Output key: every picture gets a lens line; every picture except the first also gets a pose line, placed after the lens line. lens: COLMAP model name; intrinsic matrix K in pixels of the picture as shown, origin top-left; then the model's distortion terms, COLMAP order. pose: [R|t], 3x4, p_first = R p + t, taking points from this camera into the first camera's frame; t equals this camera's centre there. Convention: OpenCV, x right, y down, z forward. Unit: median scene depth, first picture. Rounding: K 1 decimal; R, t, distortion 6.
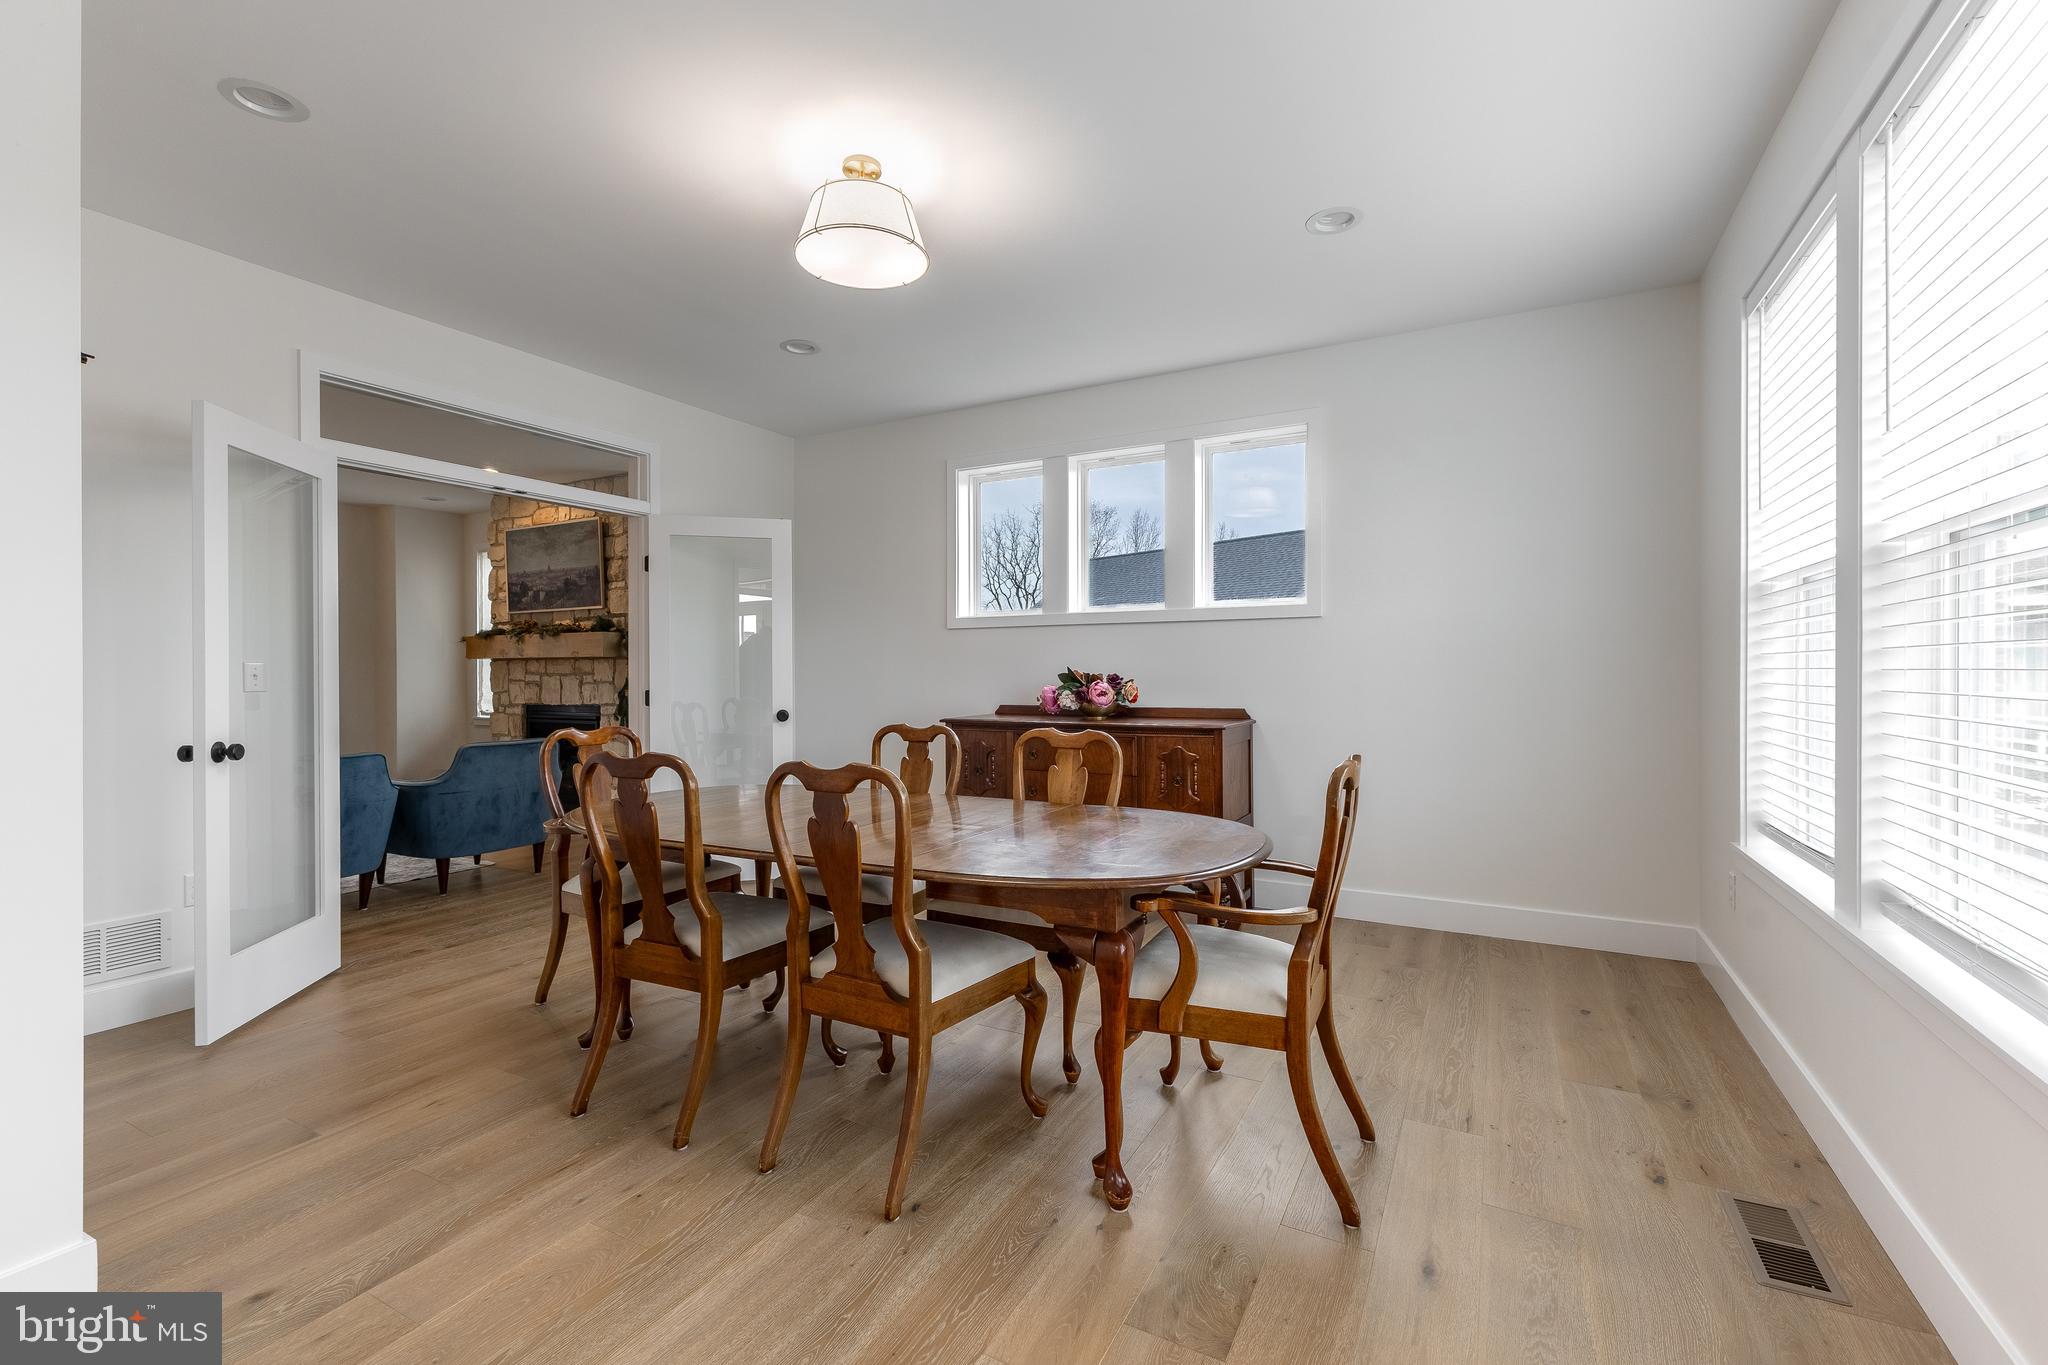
lens RADIAL K [[890.8, 0, 1034.8], [0, 890.8, 671.5], [0, 0, 1]] dist [-0.000194, -0.000301]
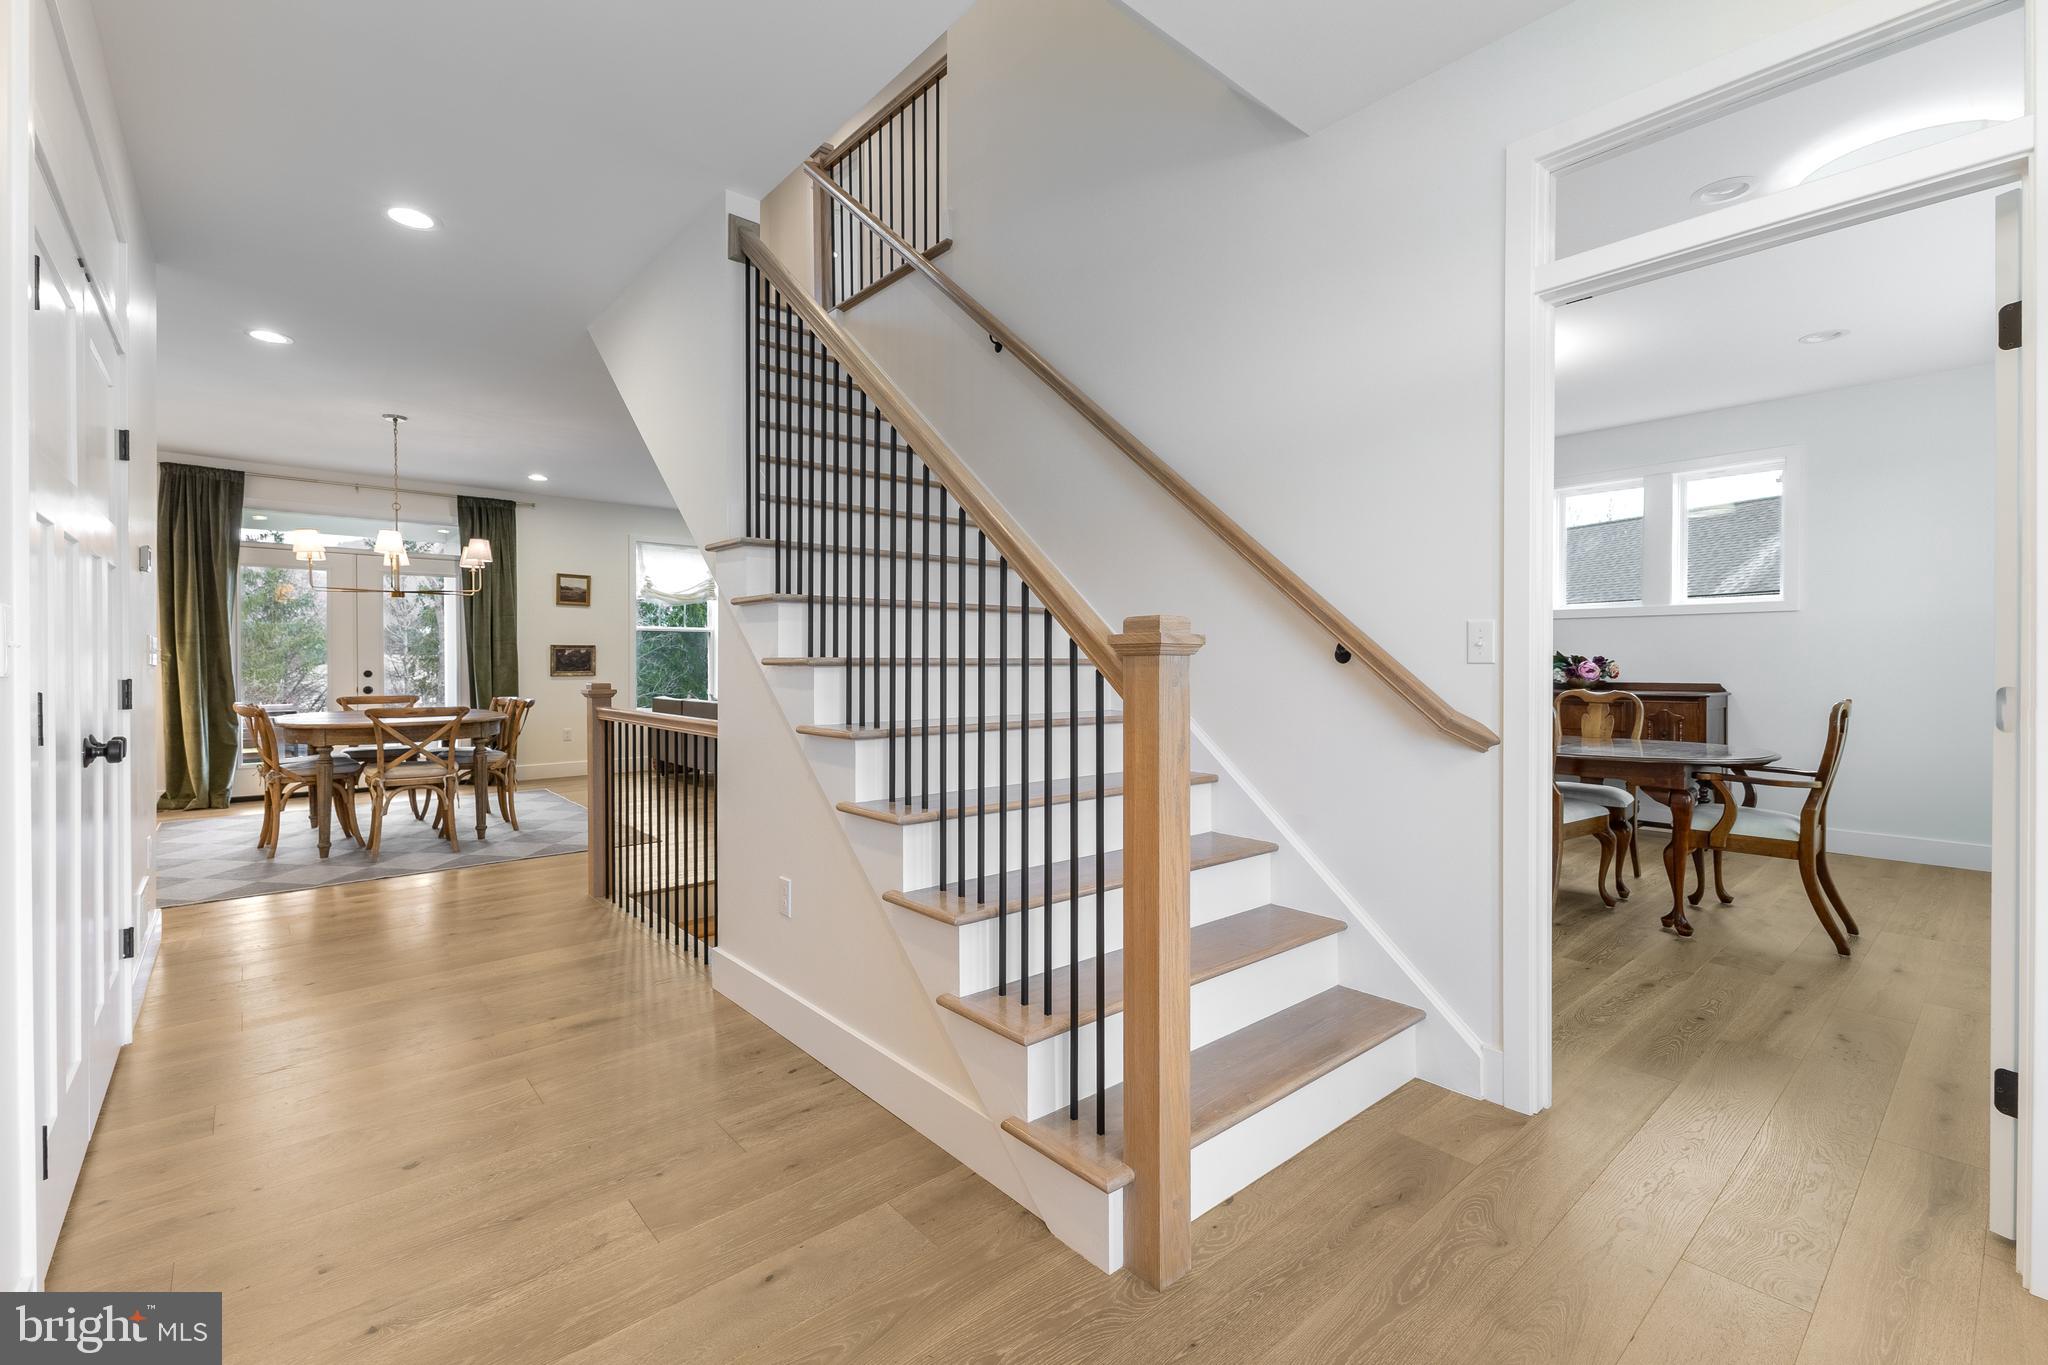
lens RADIAL K [[873.6, 0, 1022.5], [0, 873.6, 663.0], [0, 0, 1]] dist [-0.000697, -0.000103]
pose [[0.927739, 0.006294, -0.373176, -0.329263], [-0.004642, 0.999975, 0.005325, 0.014877], [0.373200, -0.003208, 0.927745, -0.778241]]
